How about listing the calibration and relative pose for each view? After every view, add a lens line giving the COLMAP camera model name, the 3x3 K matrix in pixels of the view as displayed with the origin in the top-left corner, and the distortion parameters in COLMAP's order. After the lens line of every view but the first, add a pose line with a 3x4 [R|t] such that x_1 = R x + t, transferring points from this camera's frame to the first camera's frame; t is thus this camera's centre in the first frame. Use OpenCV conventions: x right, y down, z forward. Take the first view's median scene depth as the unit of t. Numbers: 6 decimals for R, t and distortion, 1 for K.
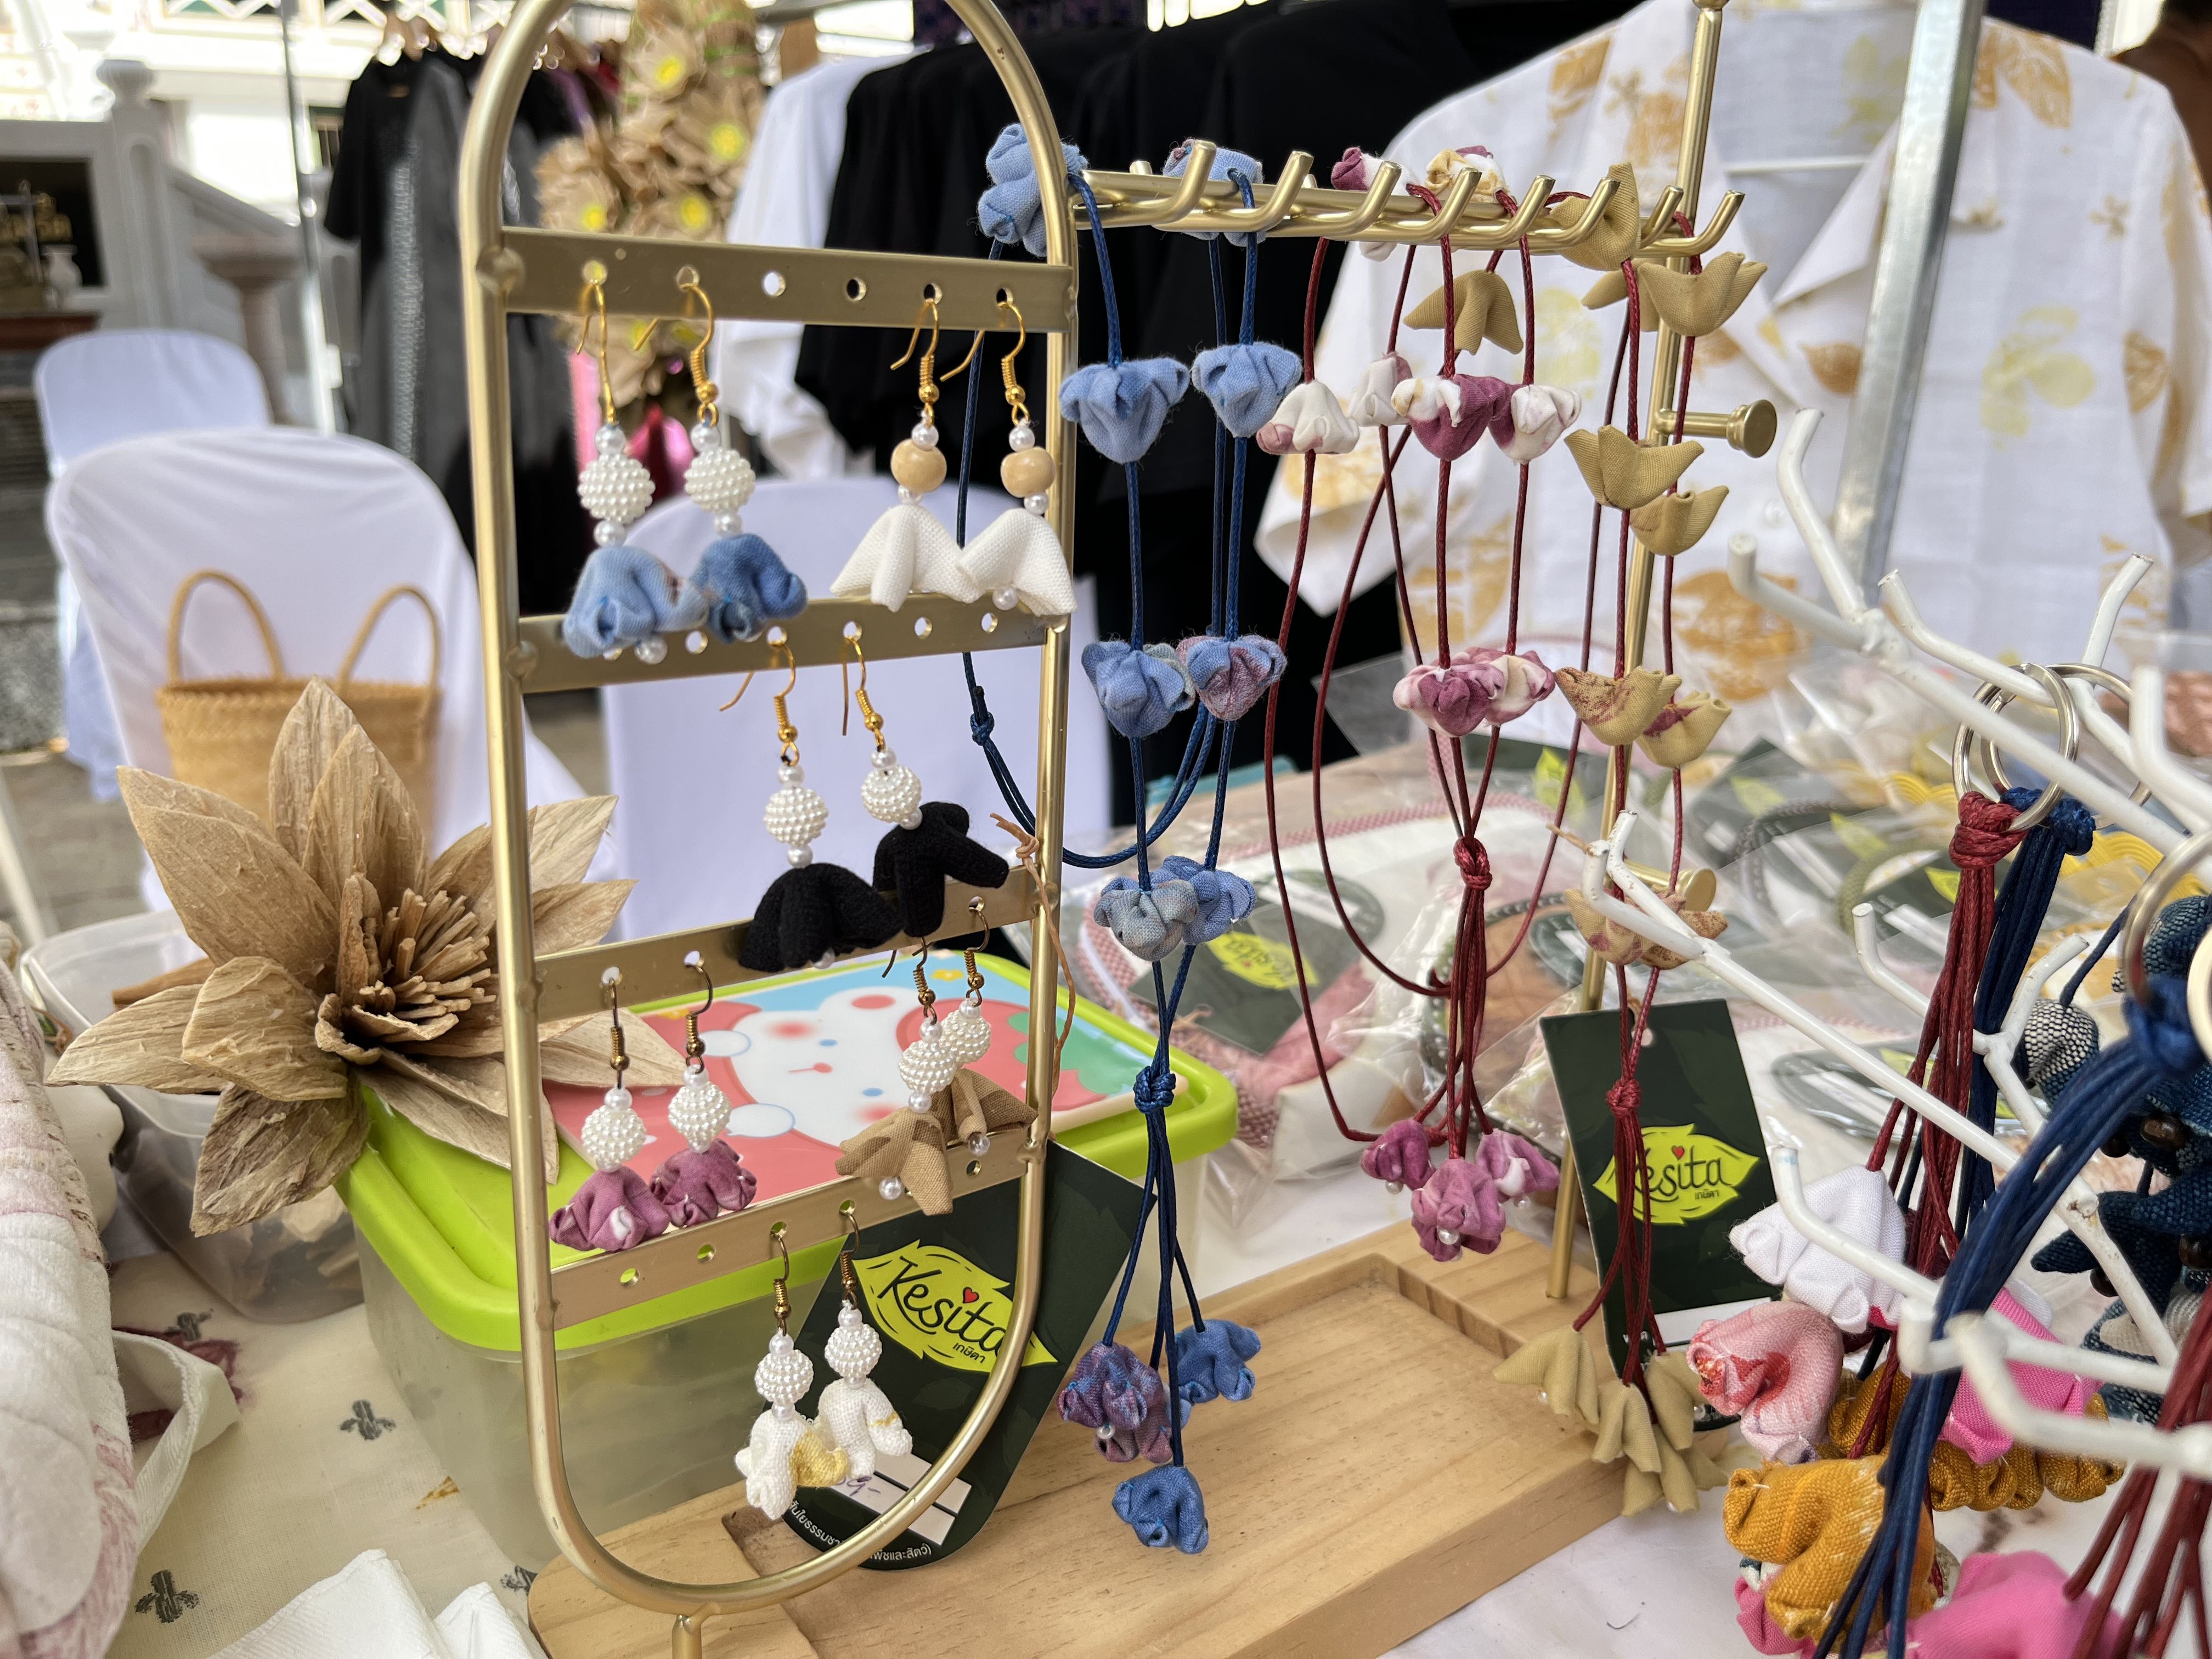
lens RADIAL K [[1729.9, 0, 1106.8], [0, 1729.9, 832.0], [0, 0, 1]] dist [0.030639, -0.082817]
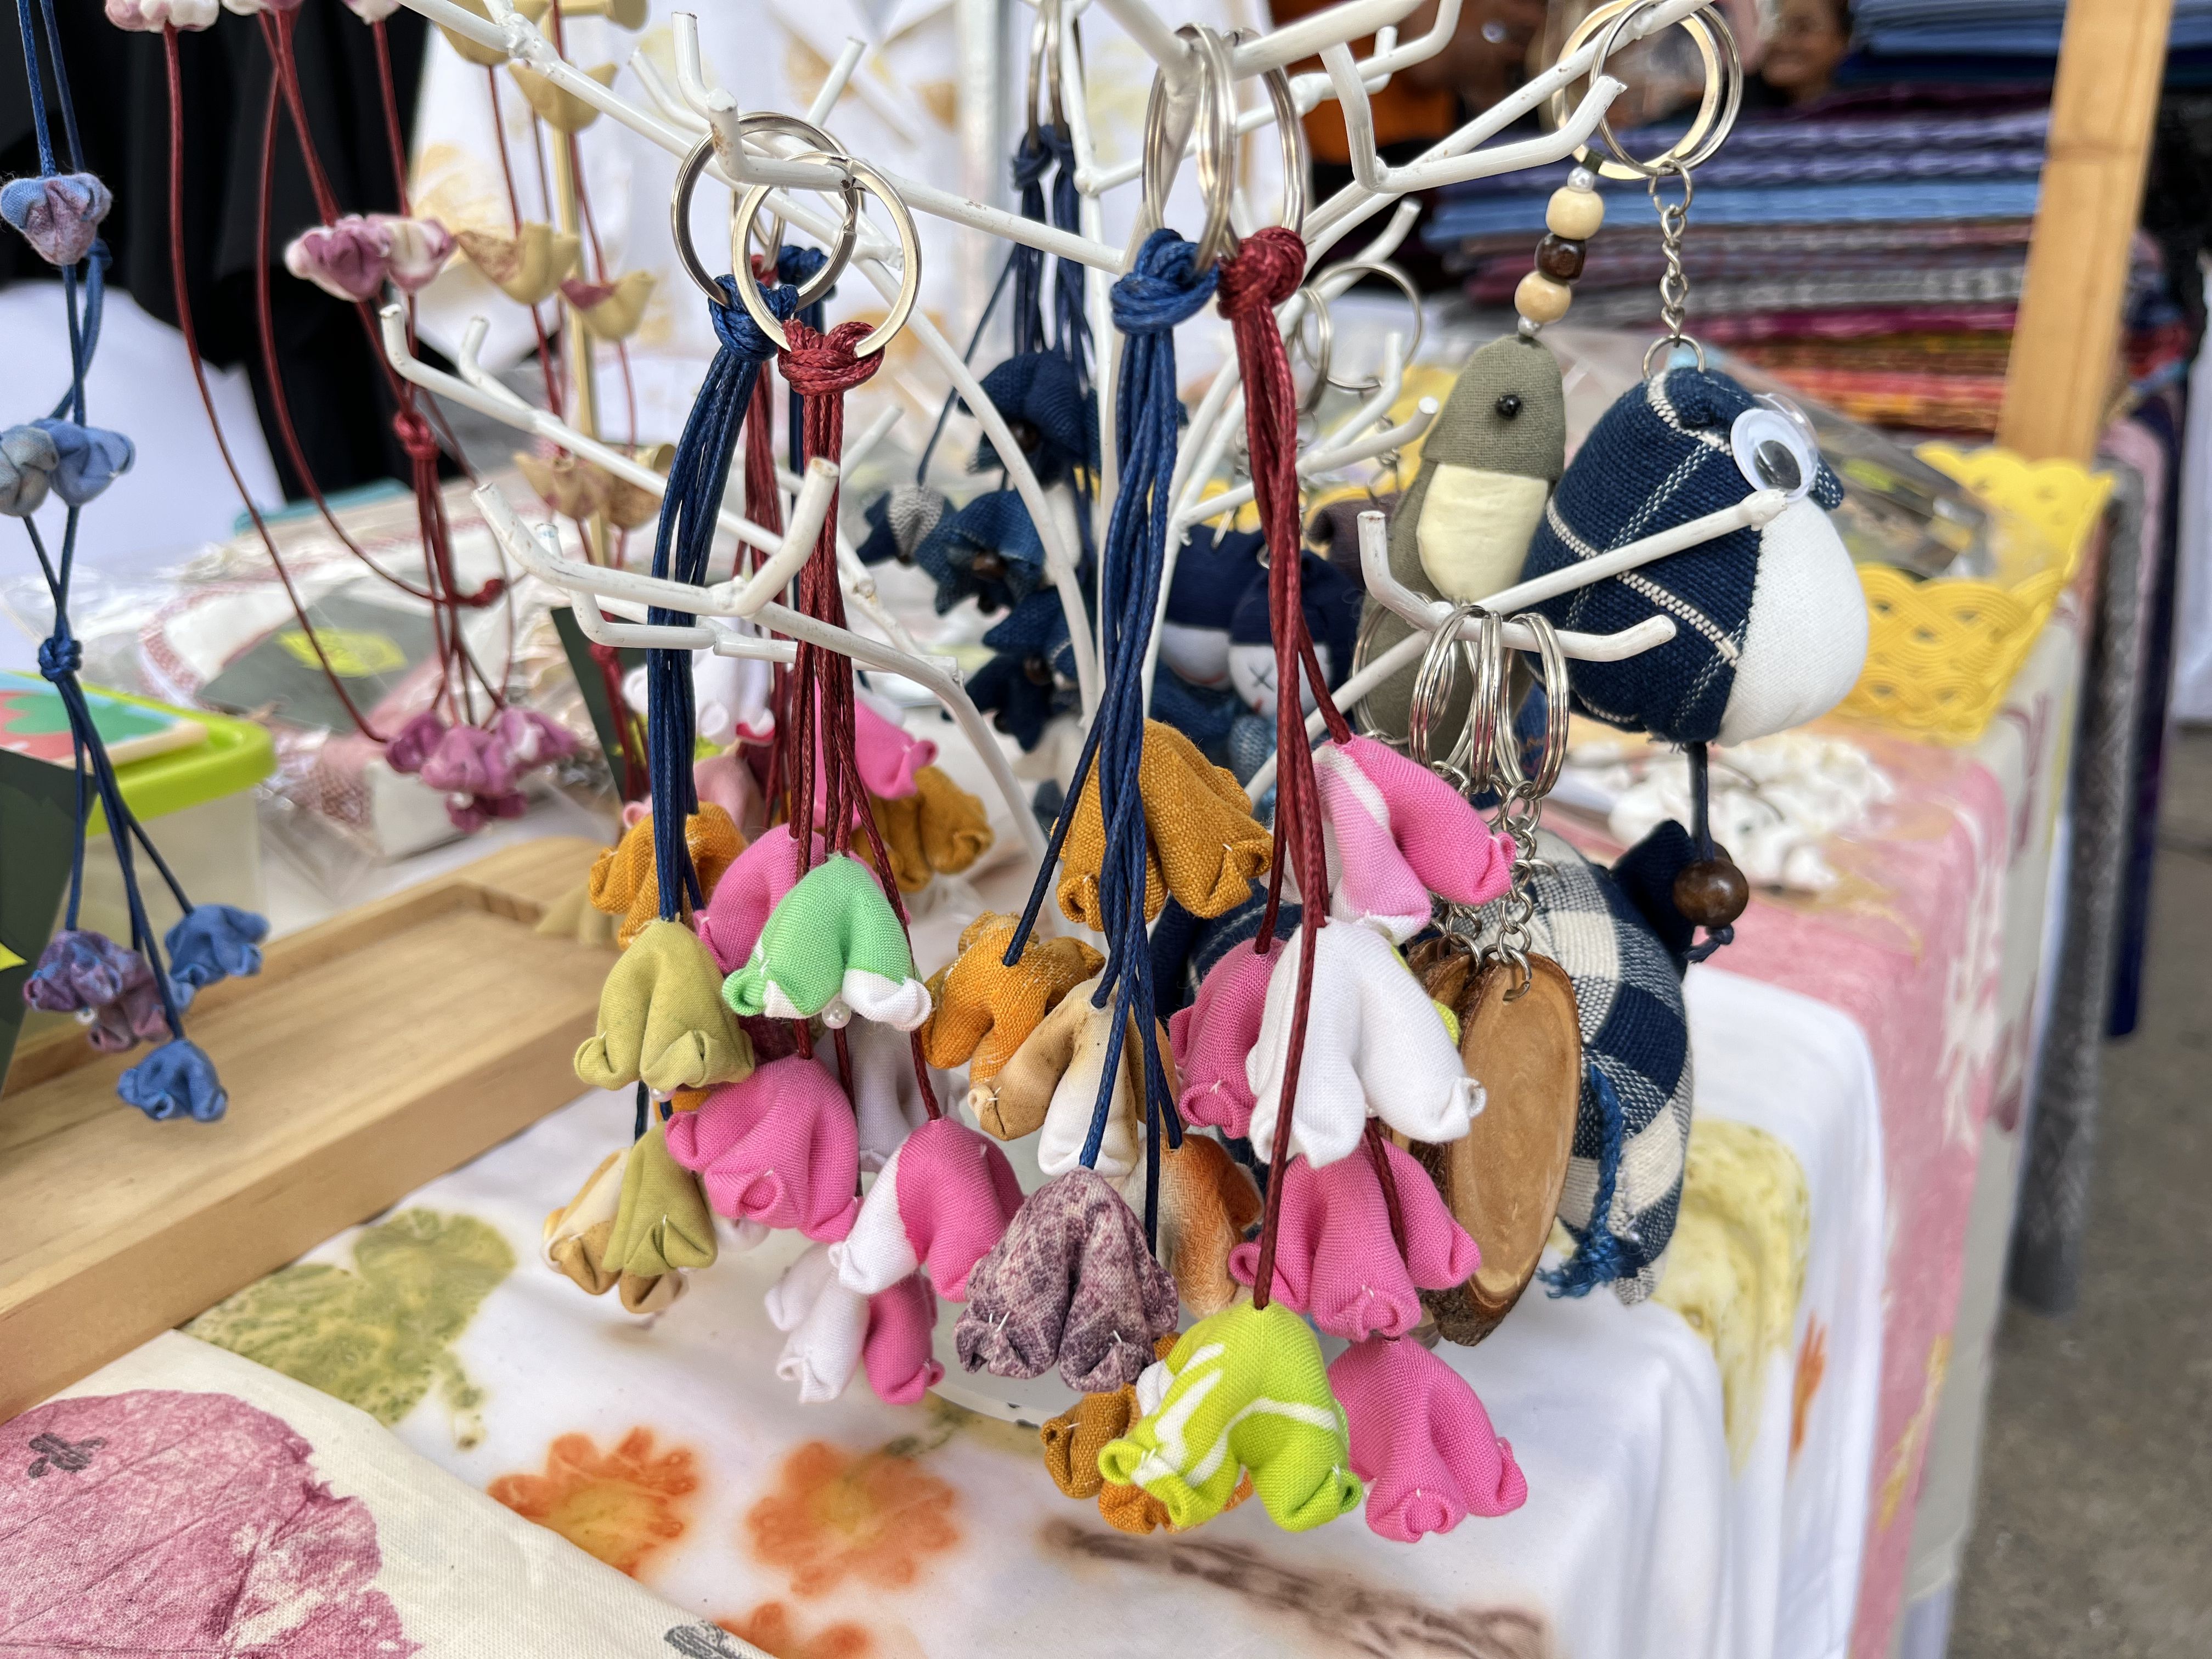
lens RADIAL K [[1729.9, 0, 1104.5], [0, 1729.9, 827.0], [0, 0, 1]] dist [0.030639, -0.082817]
pose [[0.922543, -0.154769, 0.353499, 0.203368], [0.124354, 0.986415, 0.107339, 0.202850], [-0.365309, -0.055065, 0.929256, -0.132829]]
